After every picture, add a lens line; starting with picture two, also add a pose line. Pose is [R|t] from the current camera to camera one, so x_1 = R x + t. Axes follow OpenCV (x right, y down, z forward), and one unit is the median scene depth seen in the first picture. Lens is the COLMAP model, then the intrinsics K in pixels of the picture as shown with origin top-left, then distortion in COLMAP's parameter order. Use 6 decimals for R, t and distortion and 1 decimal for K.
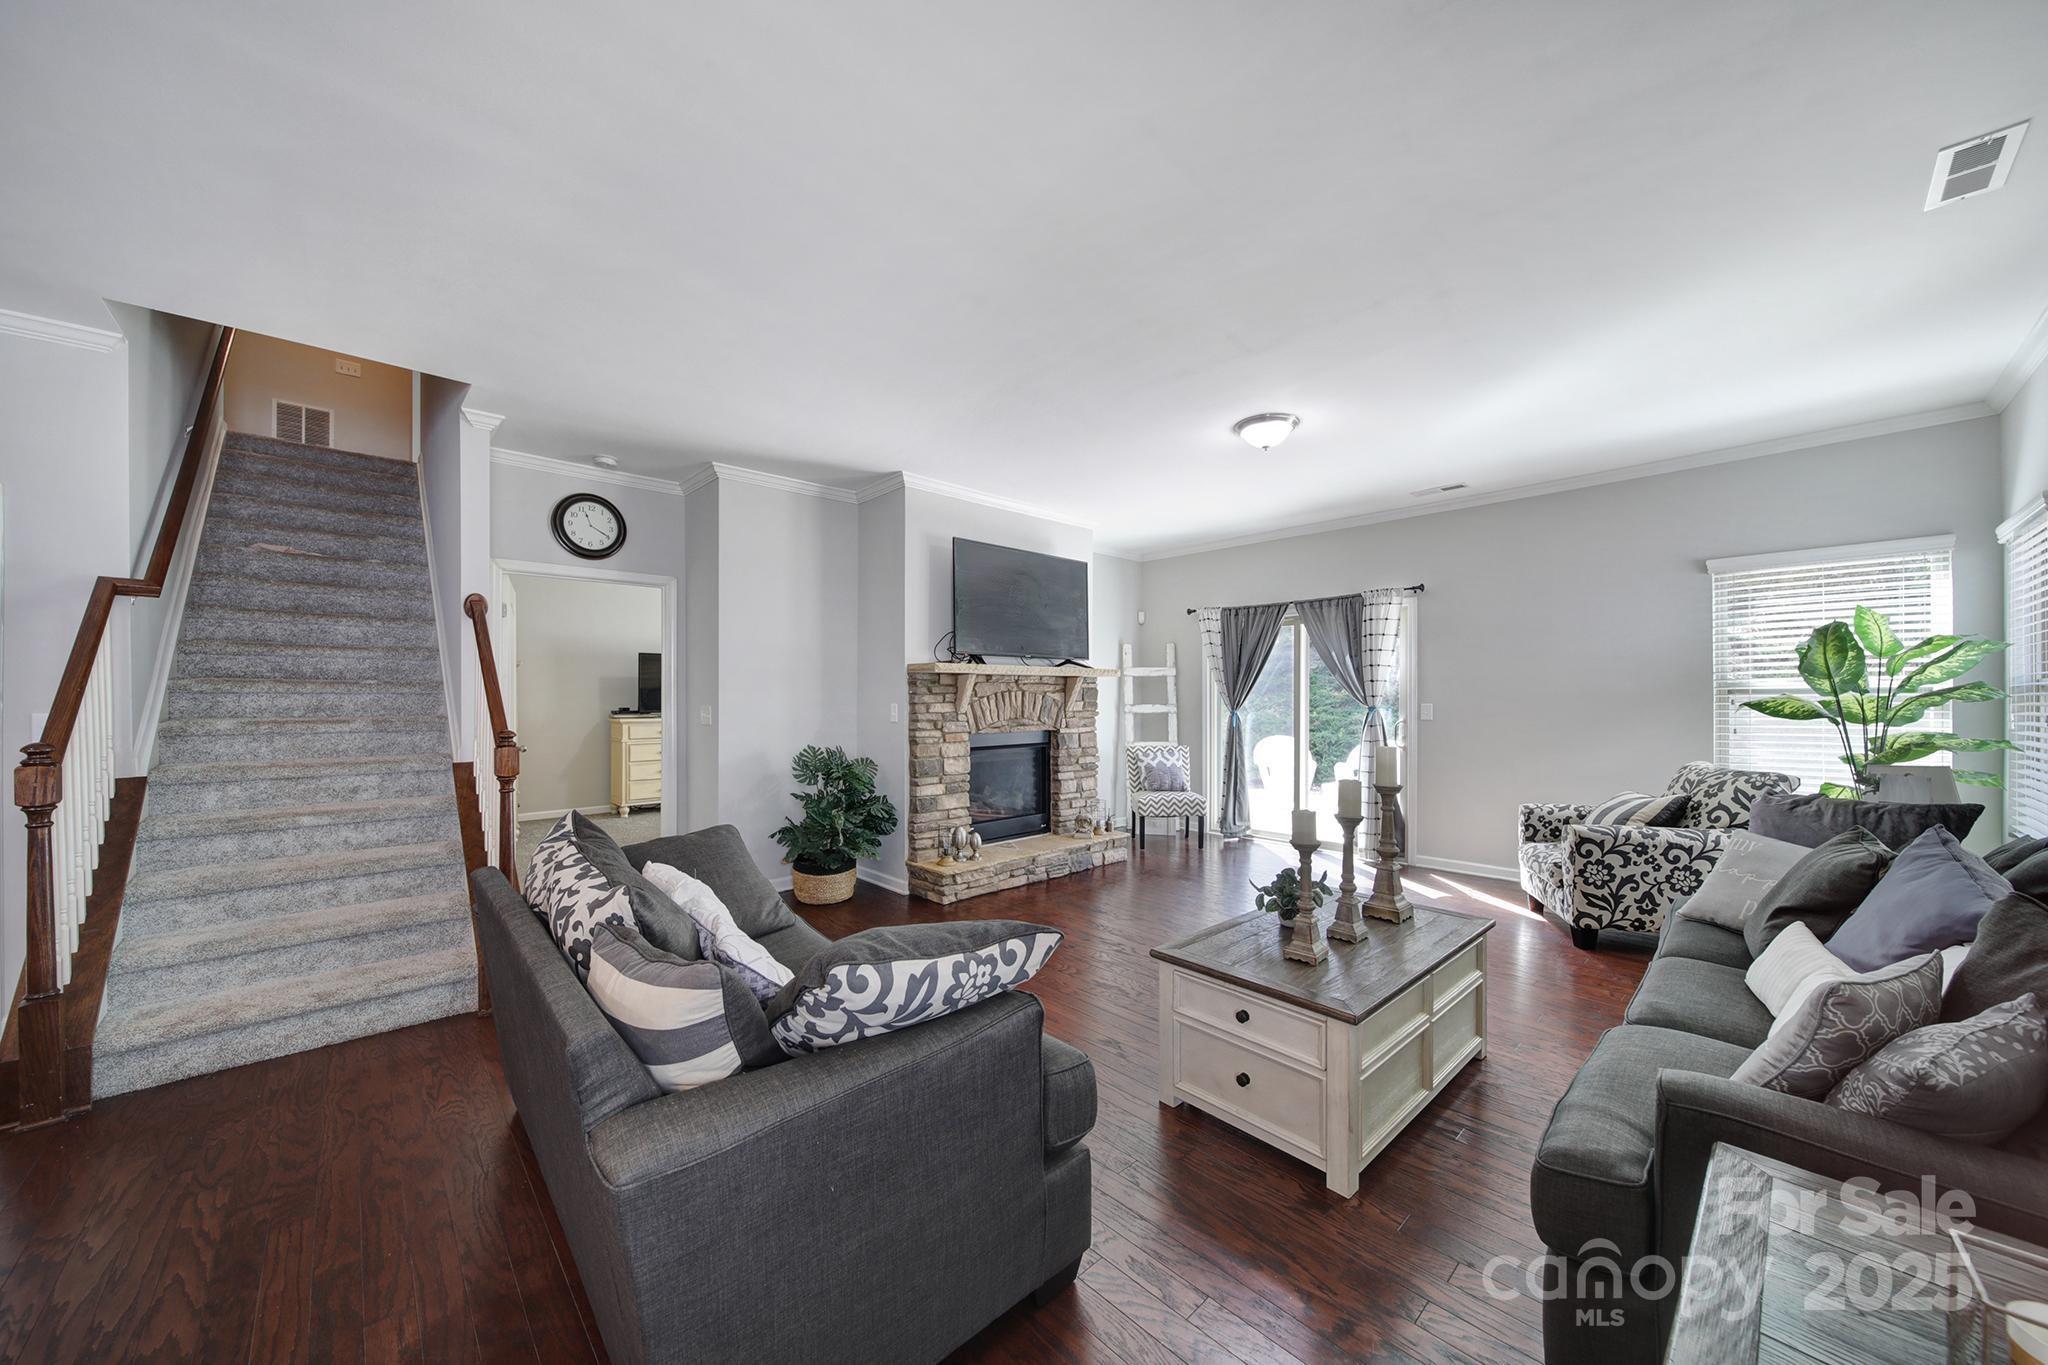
lens RADIAL K [[730.5, 0, 1015.4], [0, 730.5, 696.4], [0, 0, 1]] dist [-0.000717, -0.000117]
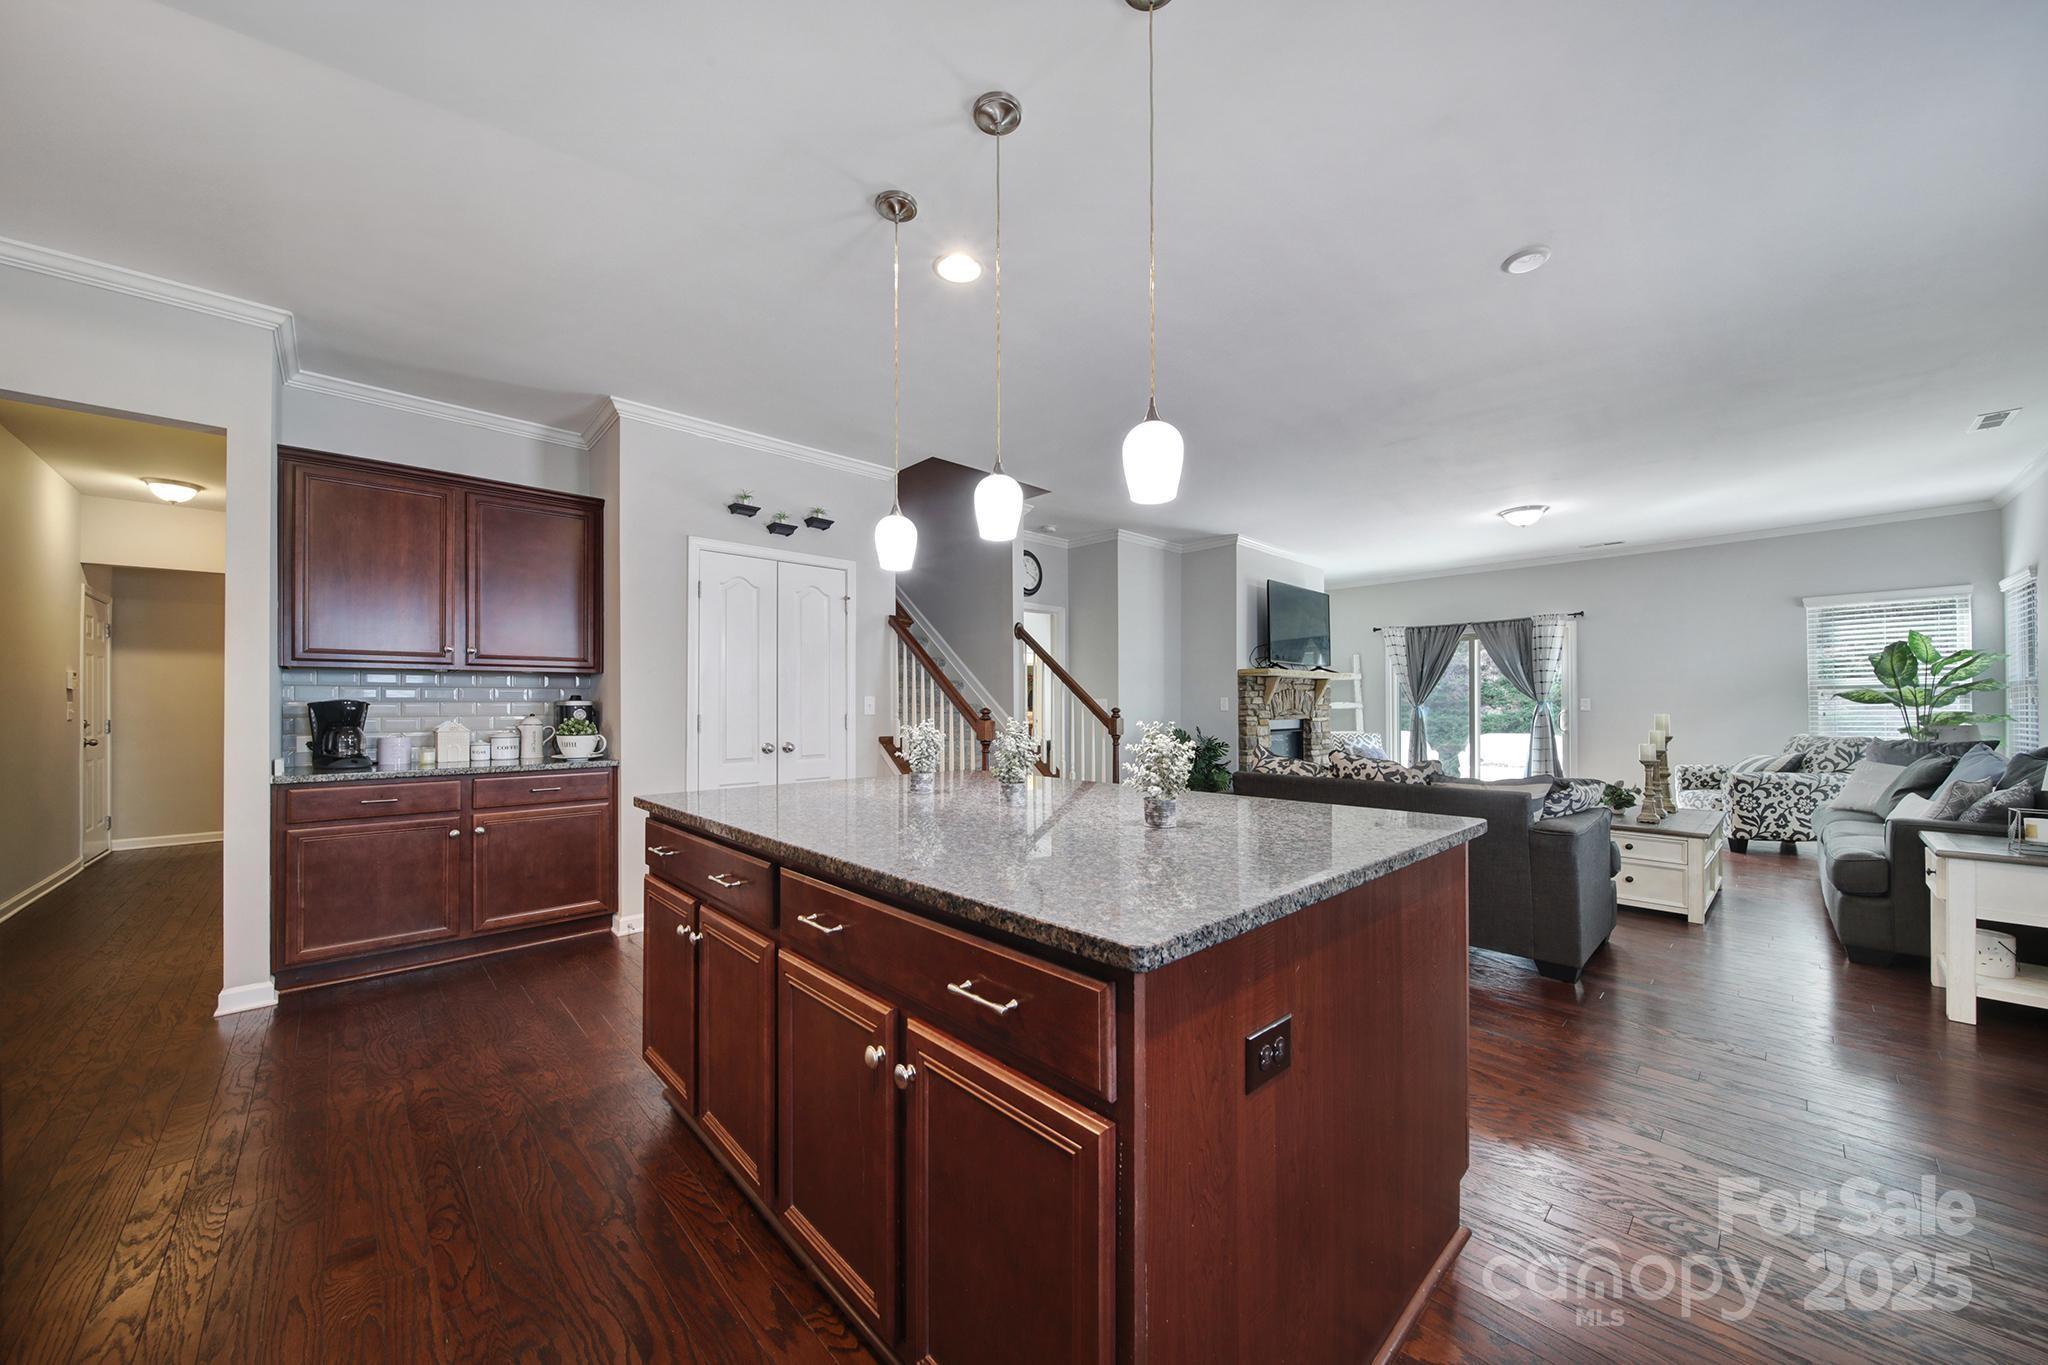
lens RADIAL K [[734.0, 0, 1018.7], [0, 734.0, 701.5], [0, 0, 1]] dist [-0.000931, -0.000210]
pose [[0.999948, -0.001020, 0.010107, -0.767990], [0.001095, 0.999972, -0.007441, 0.036703], [-0.010100, 0.007452, 0.999921, -0.543381]]
